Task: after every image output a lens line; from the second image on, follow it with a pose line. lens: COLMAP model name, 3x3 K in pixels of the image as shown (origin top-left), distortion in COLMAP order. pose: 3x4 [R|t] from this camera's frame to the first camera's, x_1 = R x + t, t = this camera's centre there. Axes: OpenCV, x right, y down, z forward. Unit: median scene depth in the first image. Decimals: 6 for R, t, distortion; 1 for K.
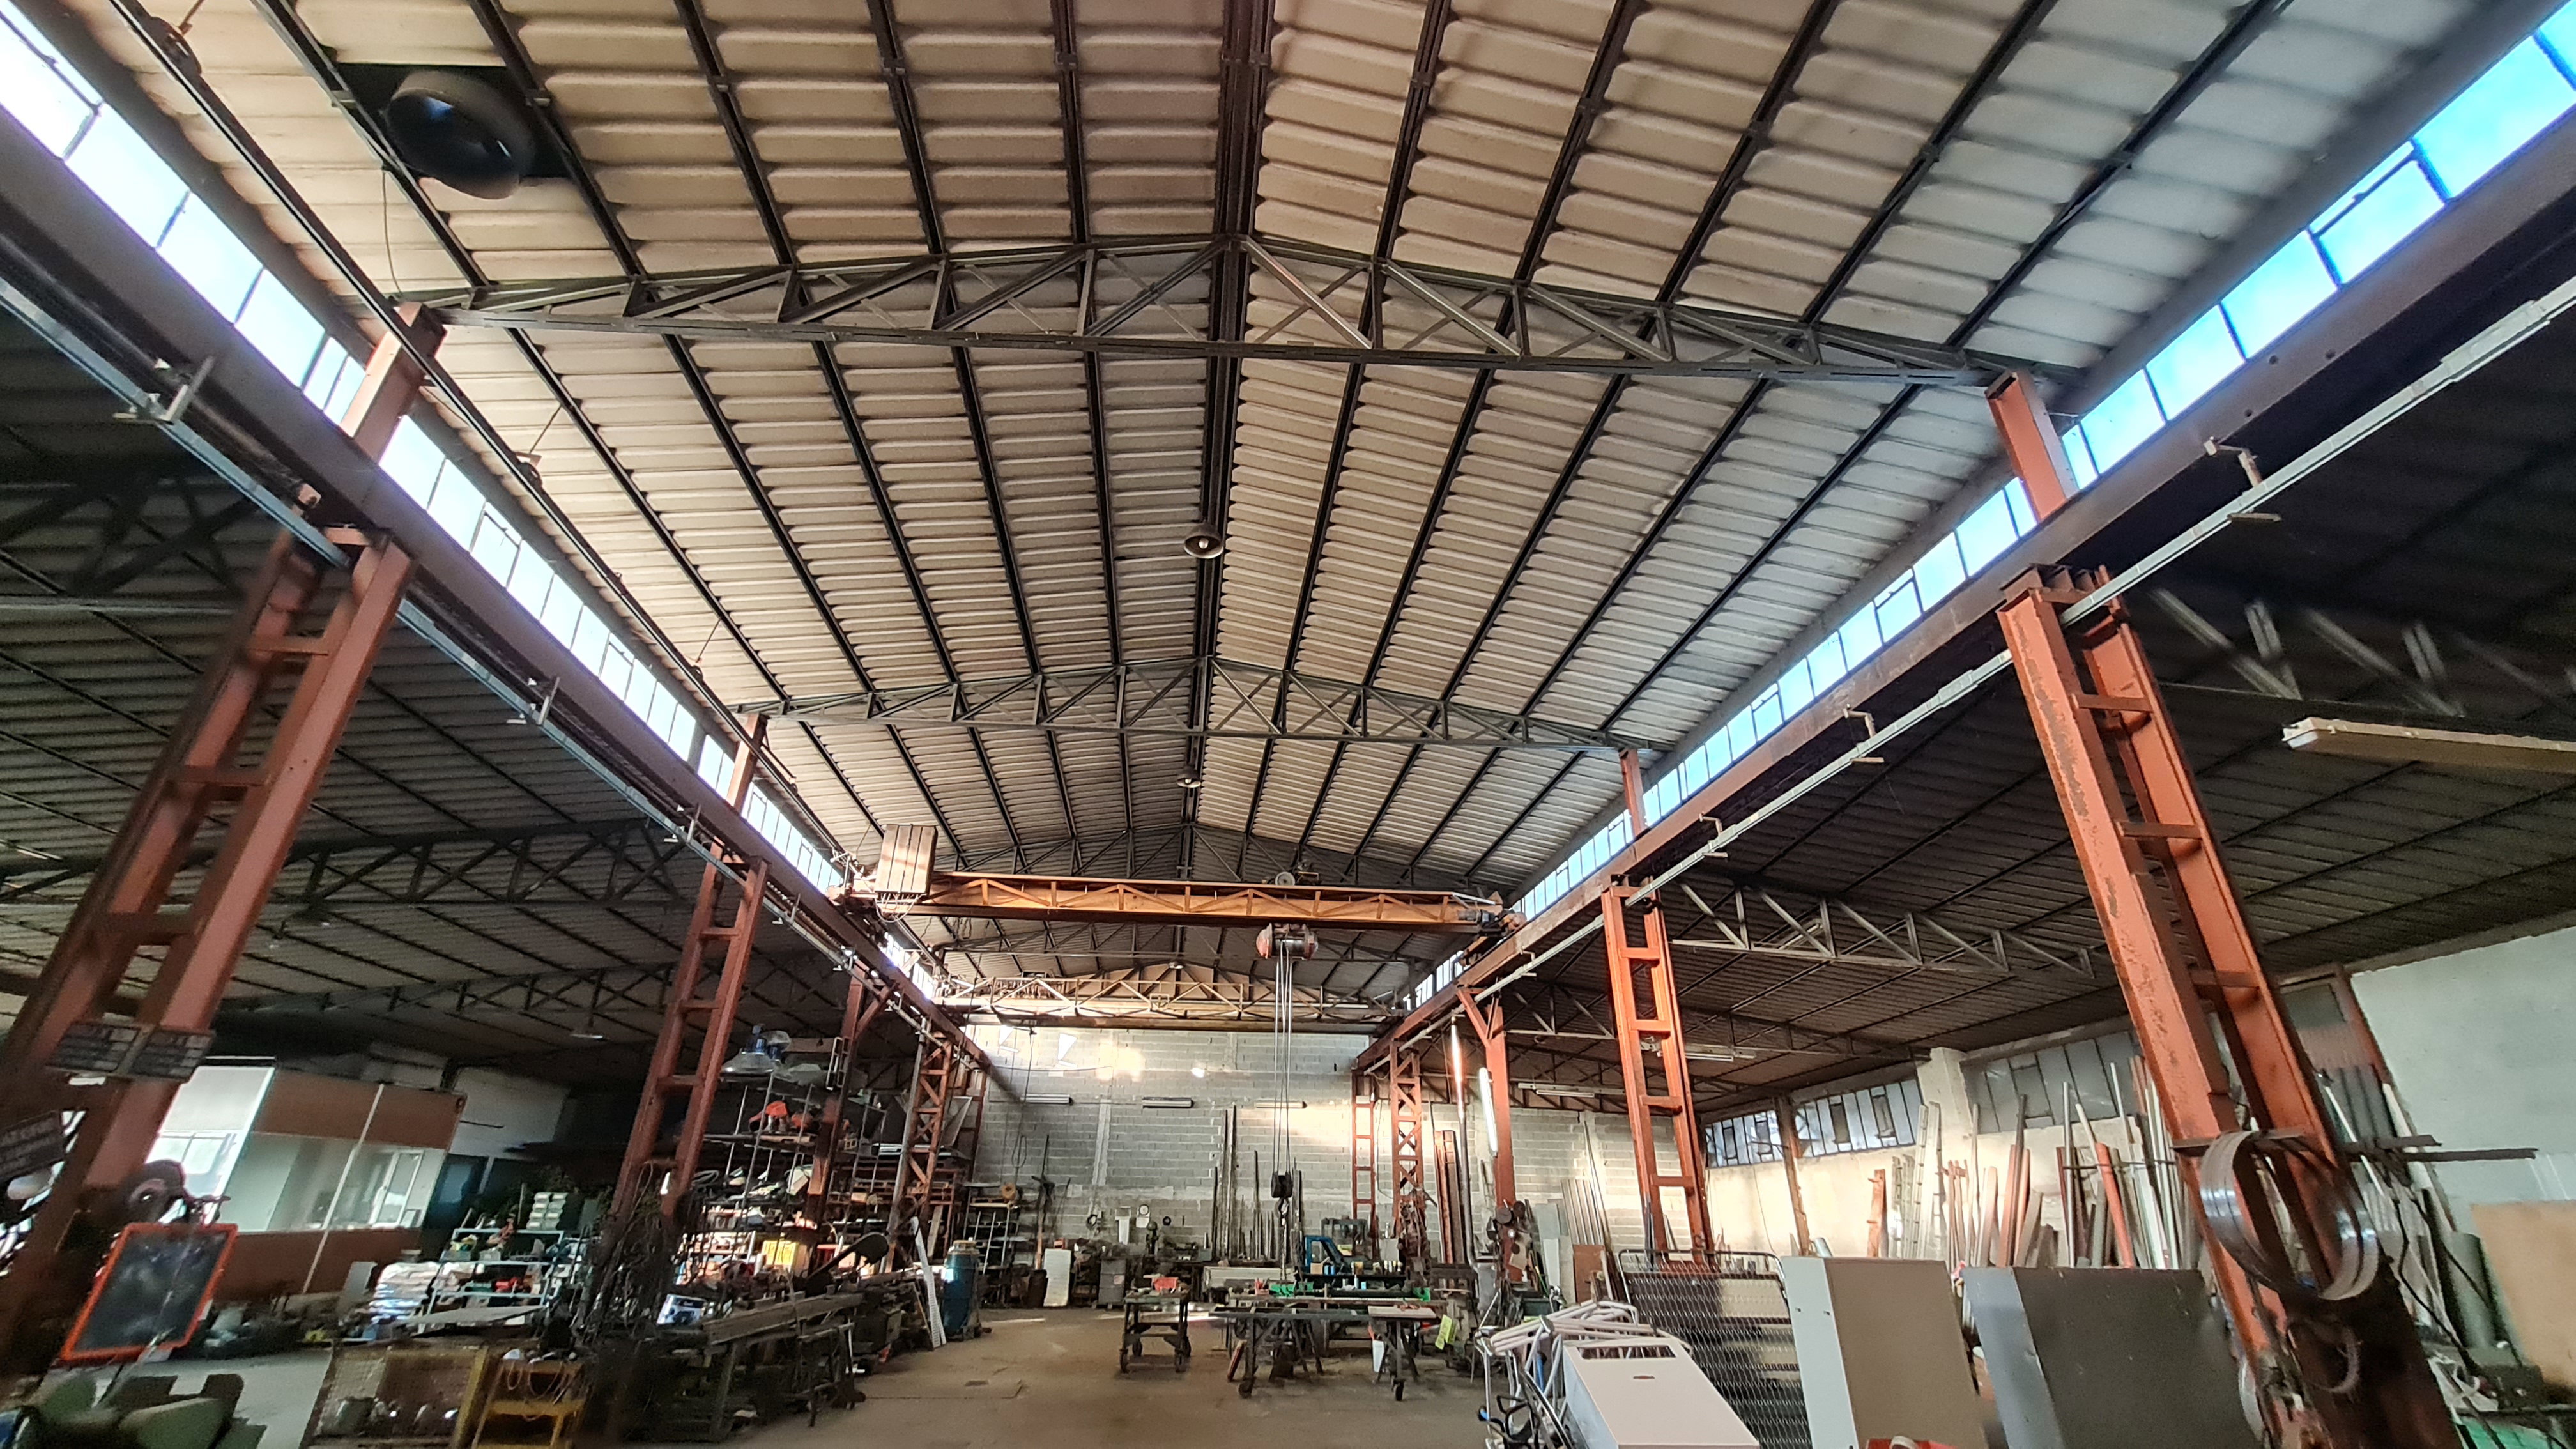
lens RADIAL K [[1007.6, 0, 1278.1], [0, 1007.6, 736.0], [0, 0, 1]] dist [0.010326, -0.003150]
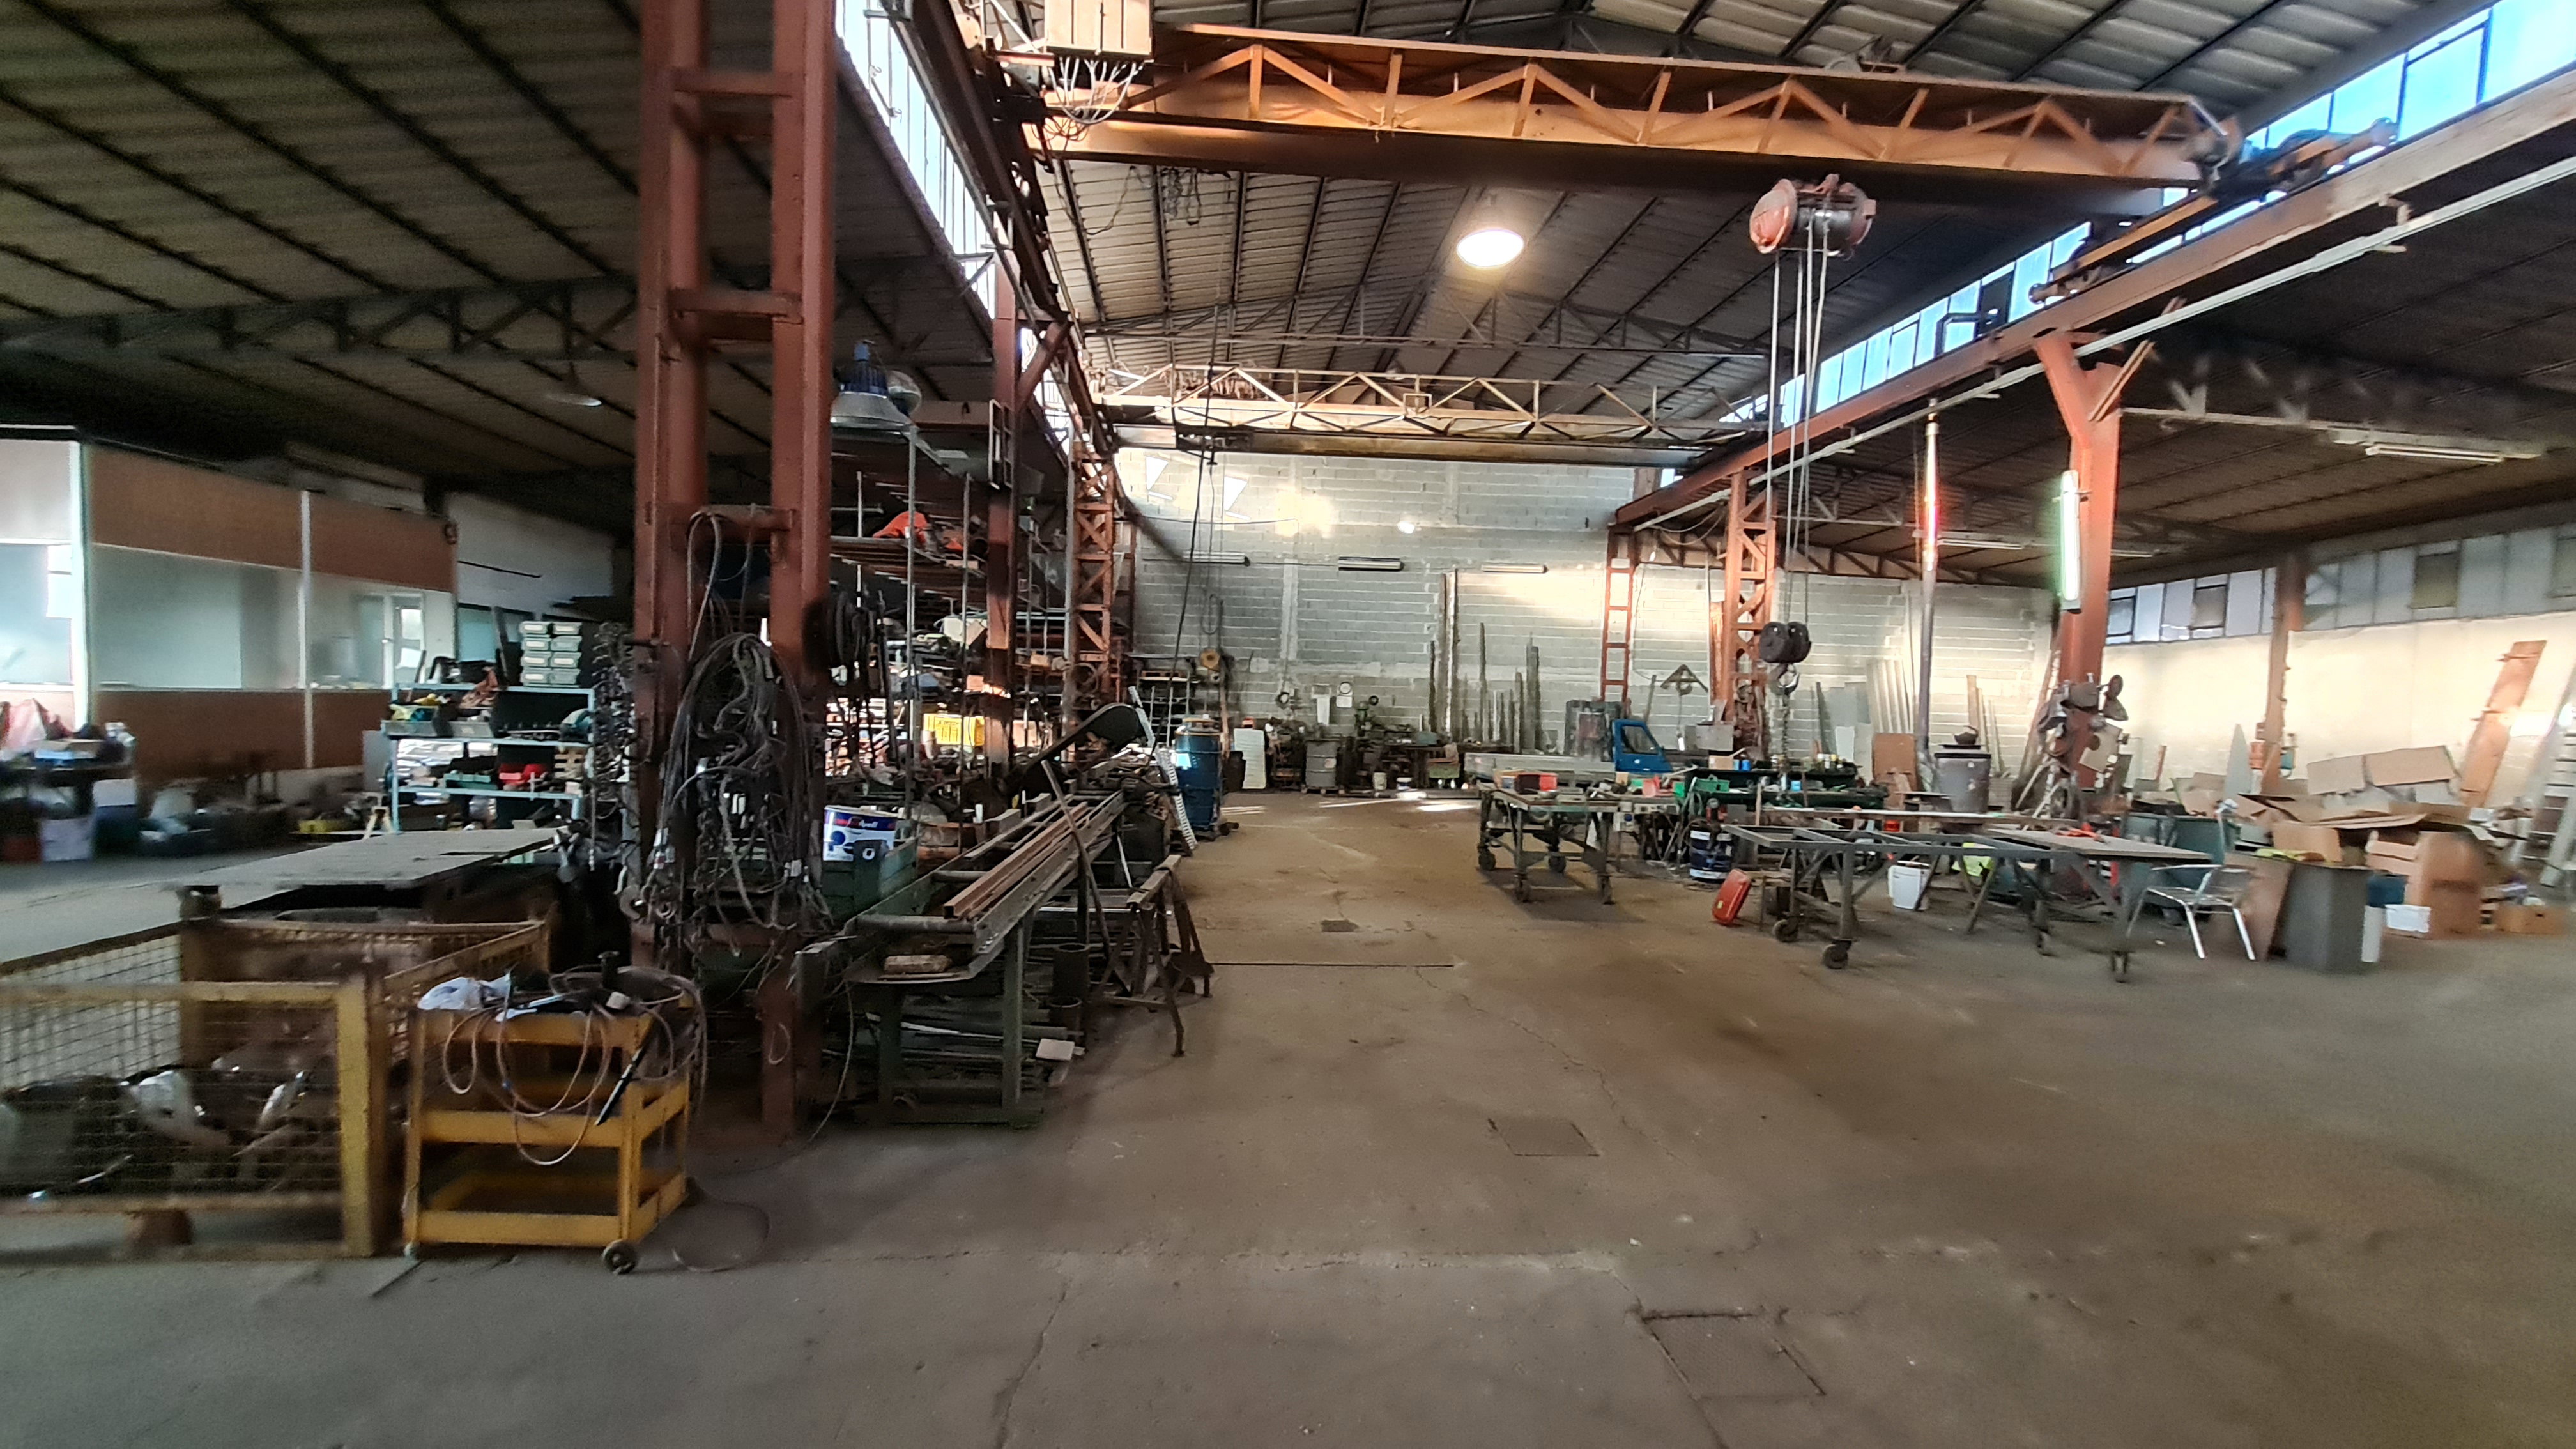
lens RADIAL K [[1008.4, 0, 1280.8], [0, 1008.4, 740.6], [0, 0, 1]] dist [0.010787, -0.003163]
pose [[0.999327, 0.015266, -0.033344, -0.177339], [0.001944, 0.885909, 0.463855, 0.143687], [0.036621, -0.463608, 0.885283, 0.286366]]
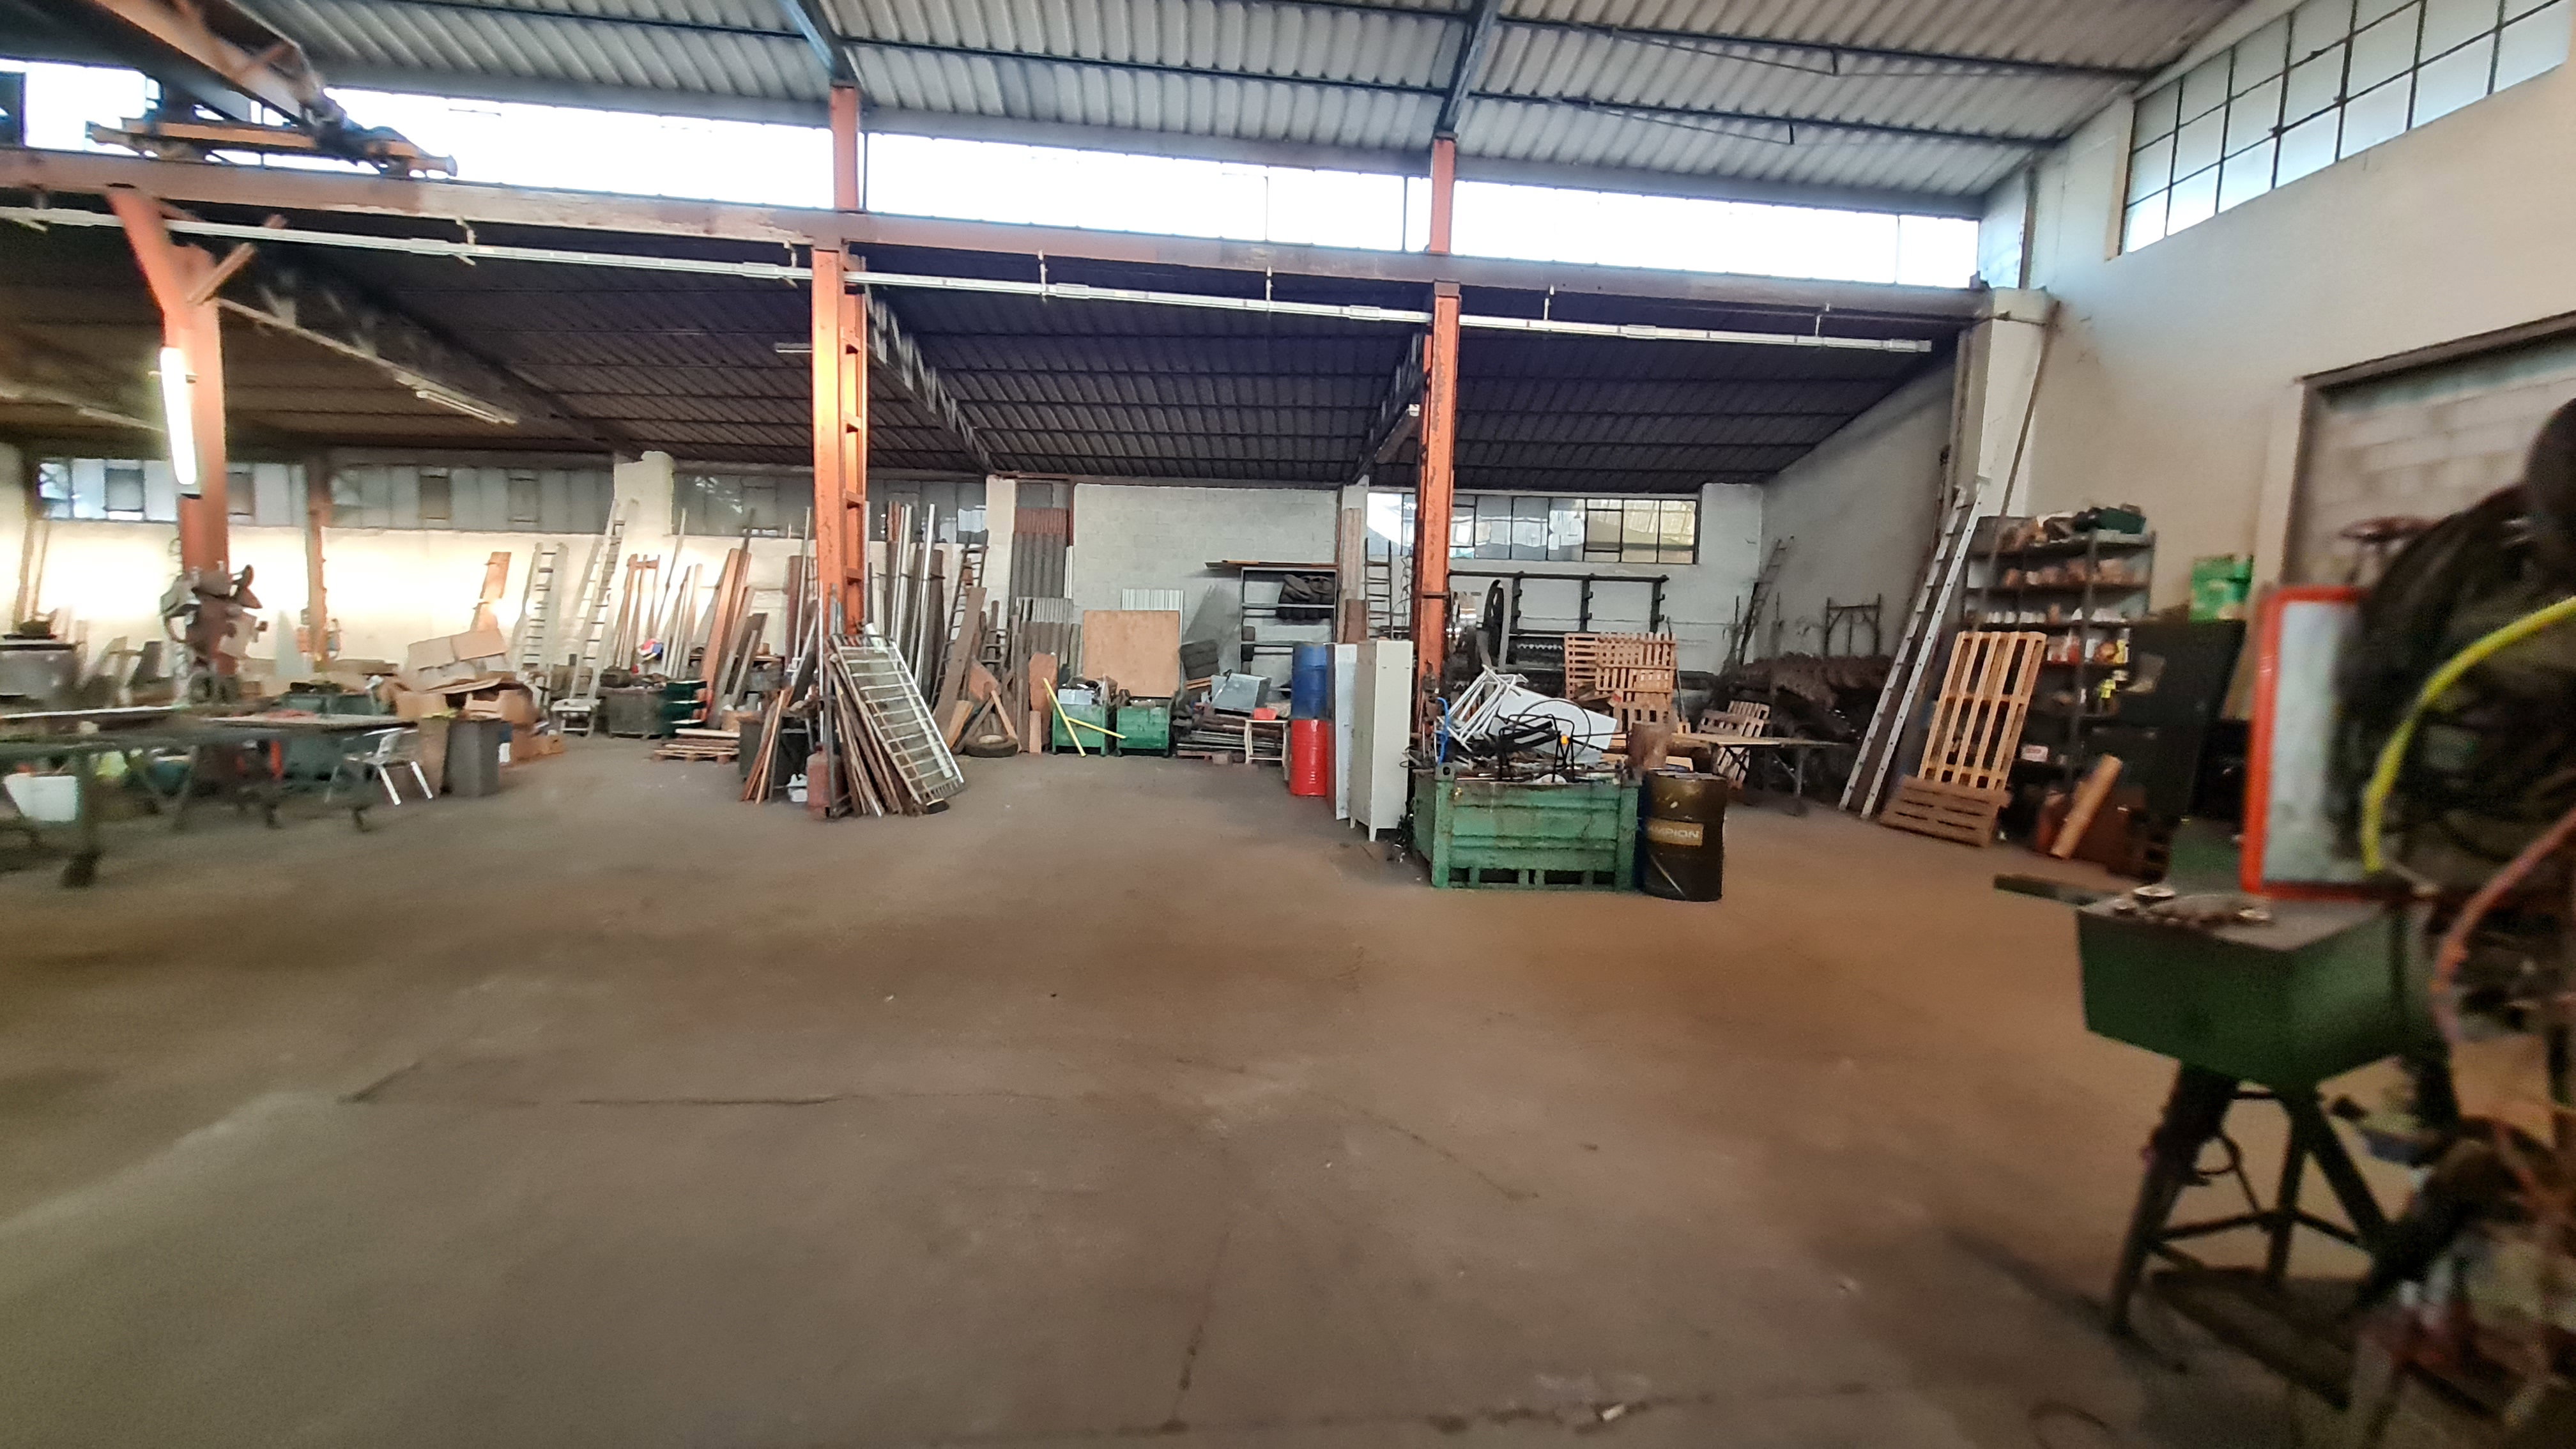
lens RADIAL K [[1011.8, 0, 1288.0], [0, 1011.8, 724.5], [0, 0, 1]] dist [-0.001798, -0.000147]
pose [[0.001433, -0.091658, 0.995790, -0.288561], [-0.457355, 0.885480, 0.082162, 0.135437], [-0.889283, -0.455547, -0.040651, 0.270912]]
